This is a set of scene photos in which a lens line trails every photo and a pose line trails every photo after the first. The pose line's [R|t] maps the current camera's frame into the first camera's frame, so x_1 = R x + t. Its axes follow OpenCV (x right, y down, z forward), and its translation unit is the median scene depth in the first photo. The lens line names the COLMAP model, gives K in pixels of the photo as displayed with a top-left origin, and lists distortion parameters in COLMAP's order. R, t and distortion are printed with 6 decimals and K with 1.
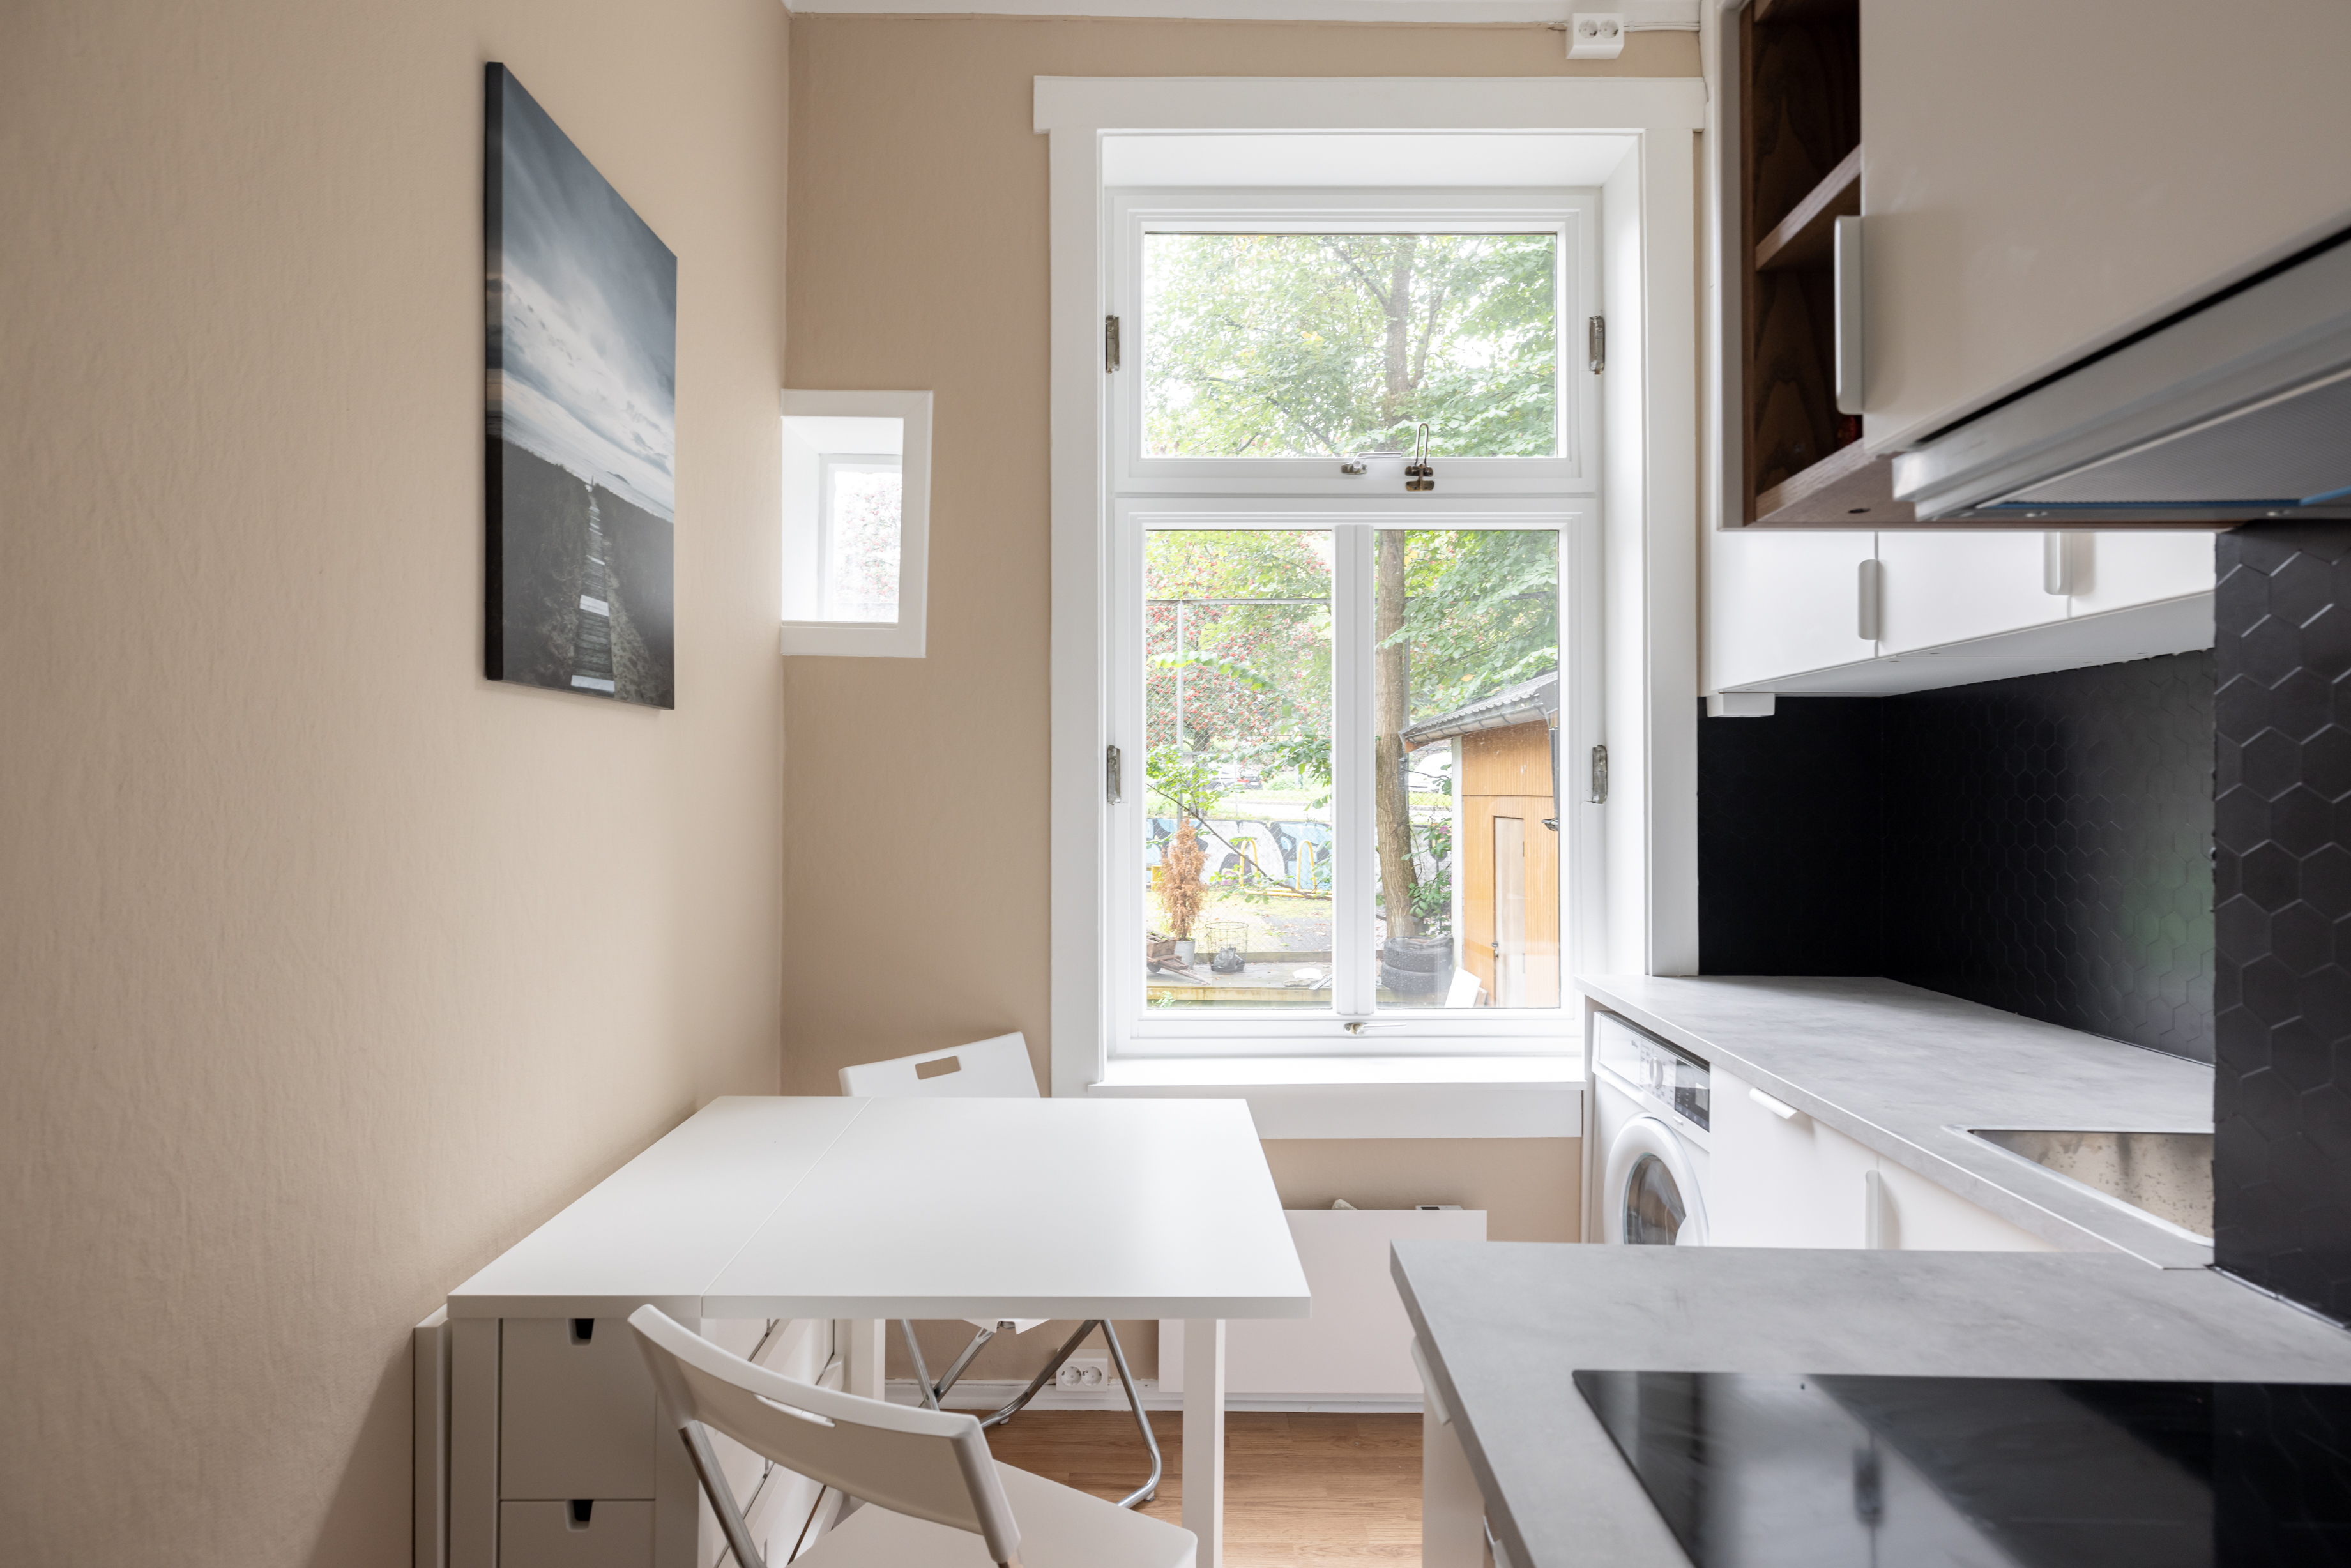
lens RADIAL K [[1156.7, 0, 1230.2], [0, 1156.7, 787.7], [0, 0, 1]] dist [-0.007835, 0.003551]
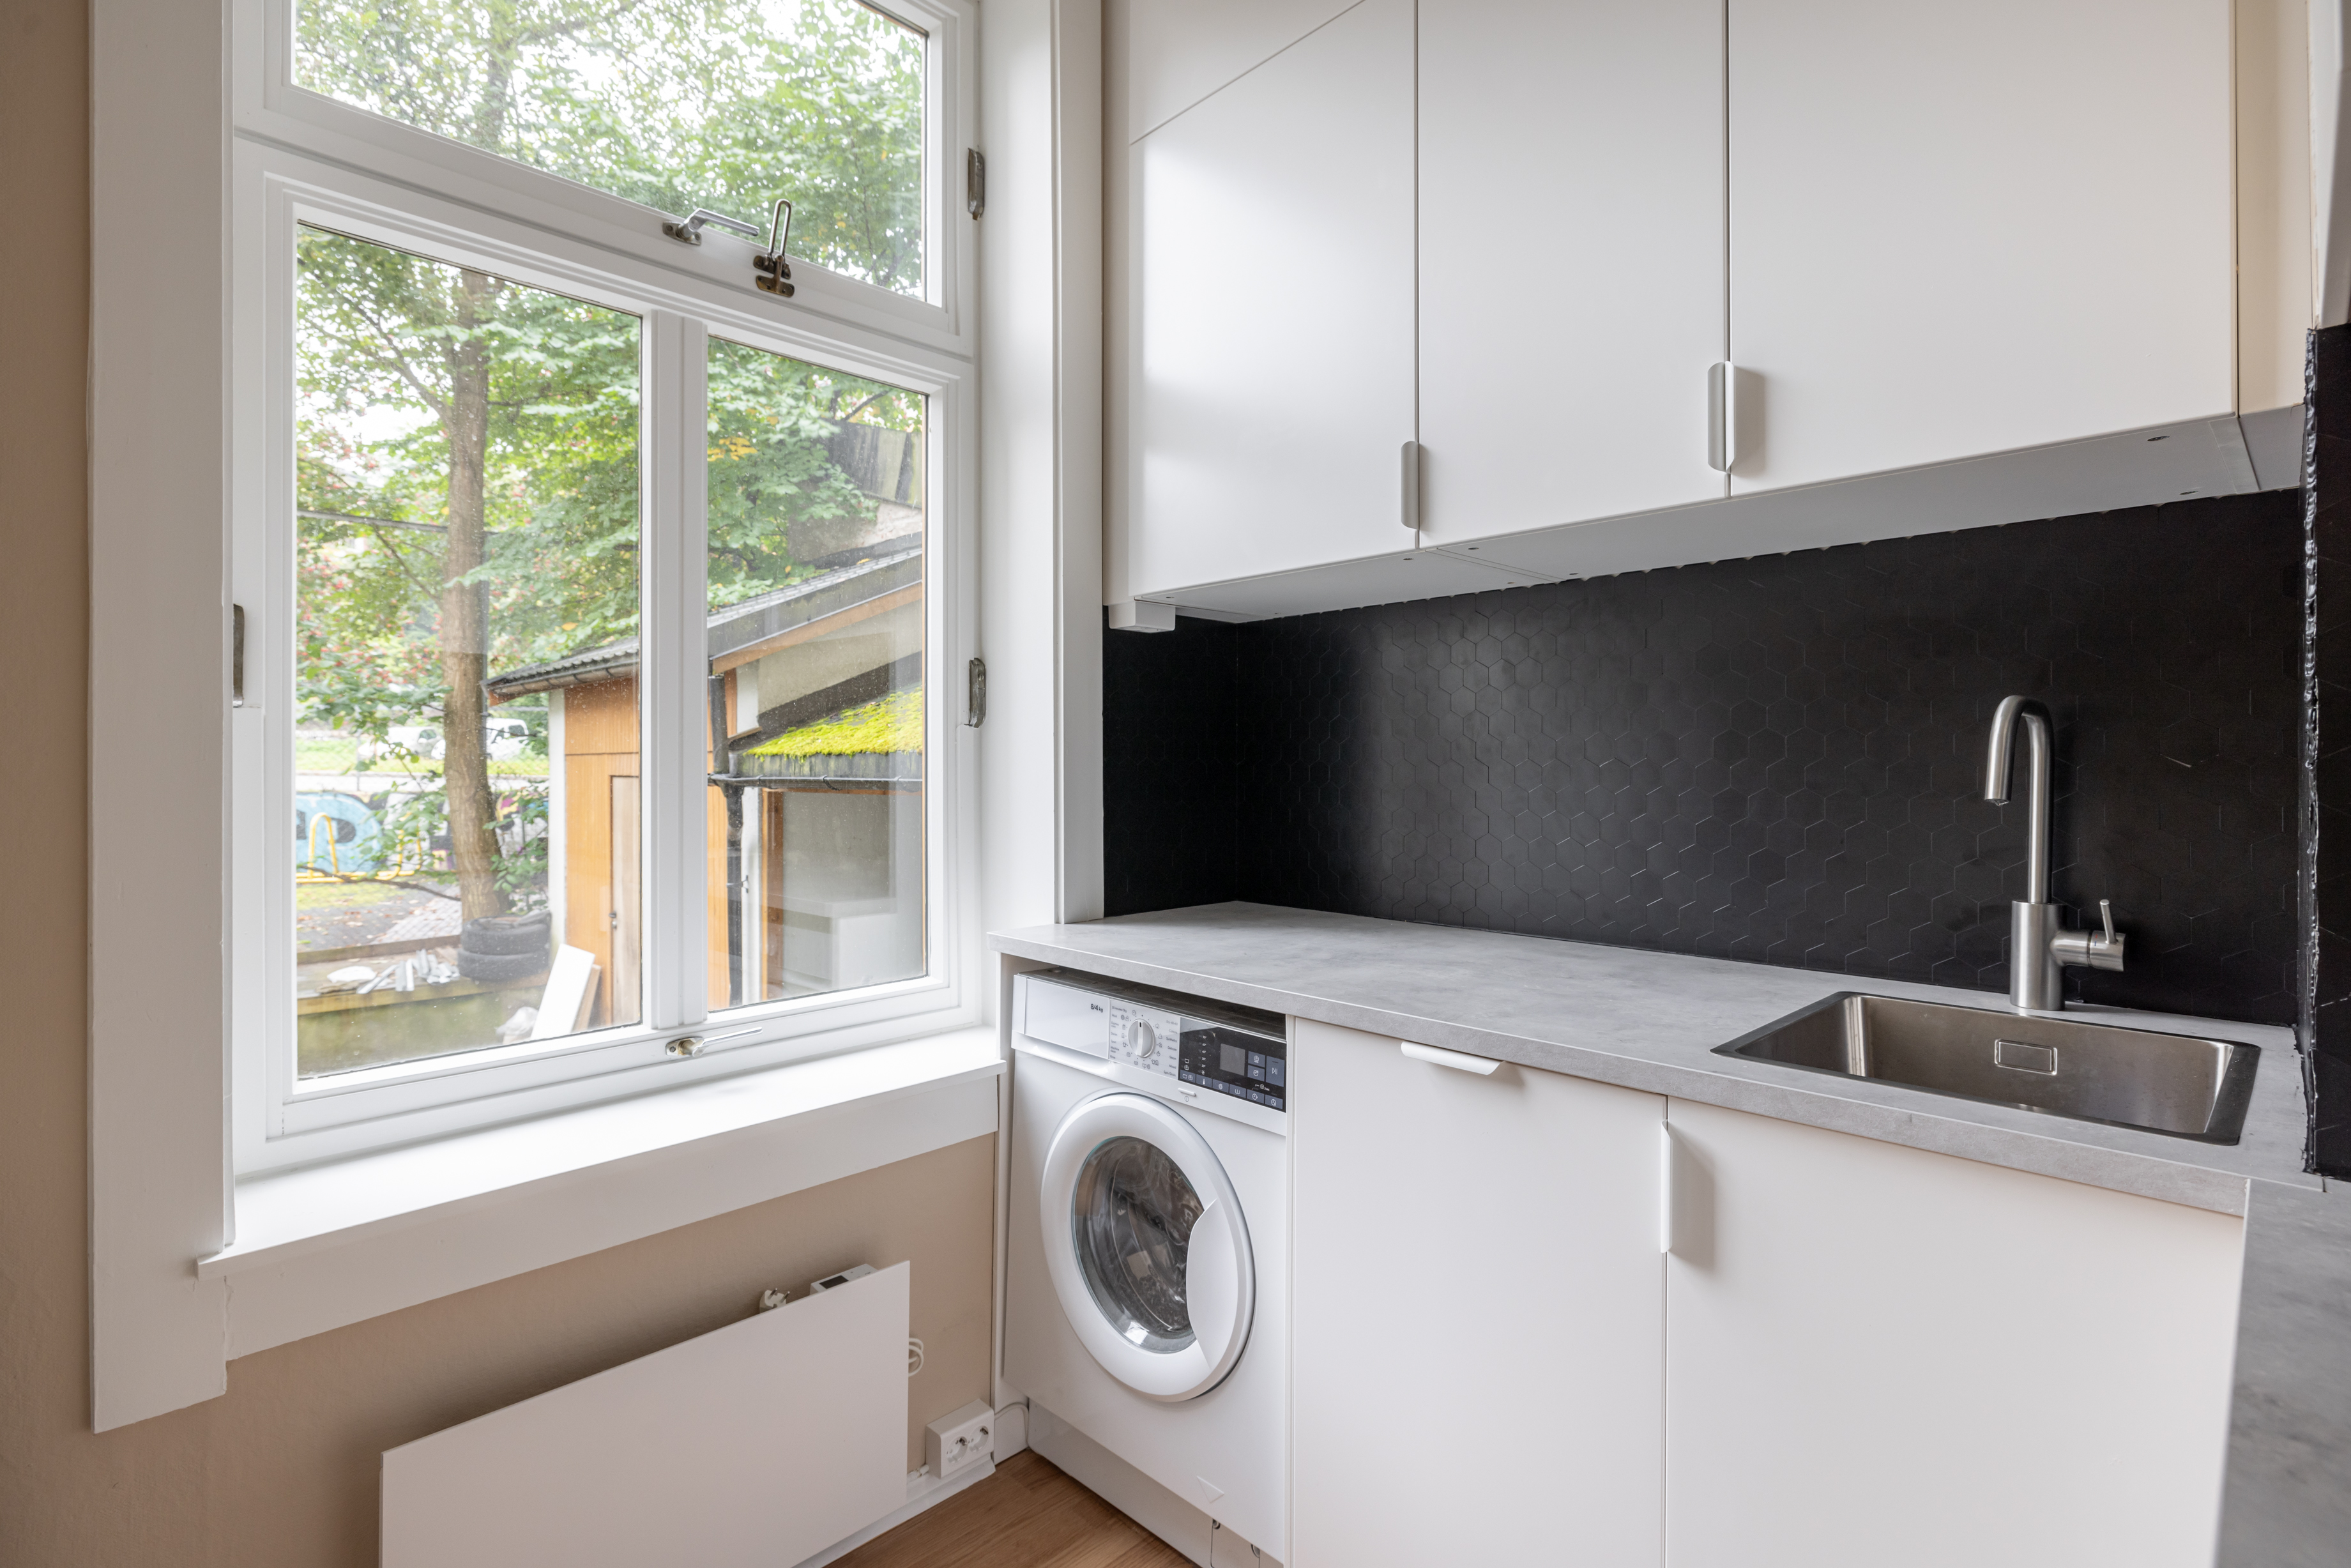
lens RADIAL K [[1057.9, 0, 1137.6], [0, 1057.9, 759.9], [0, 0, 1]] dist [-0.003634, 0.000470]
pose [[0.737906, -0.006305, 0.674874, -0.131344], [0.003798, 0.999979, 0.005190, 0.037765], [-0.674893, -0.001266, 0.737914, 0.394841]]
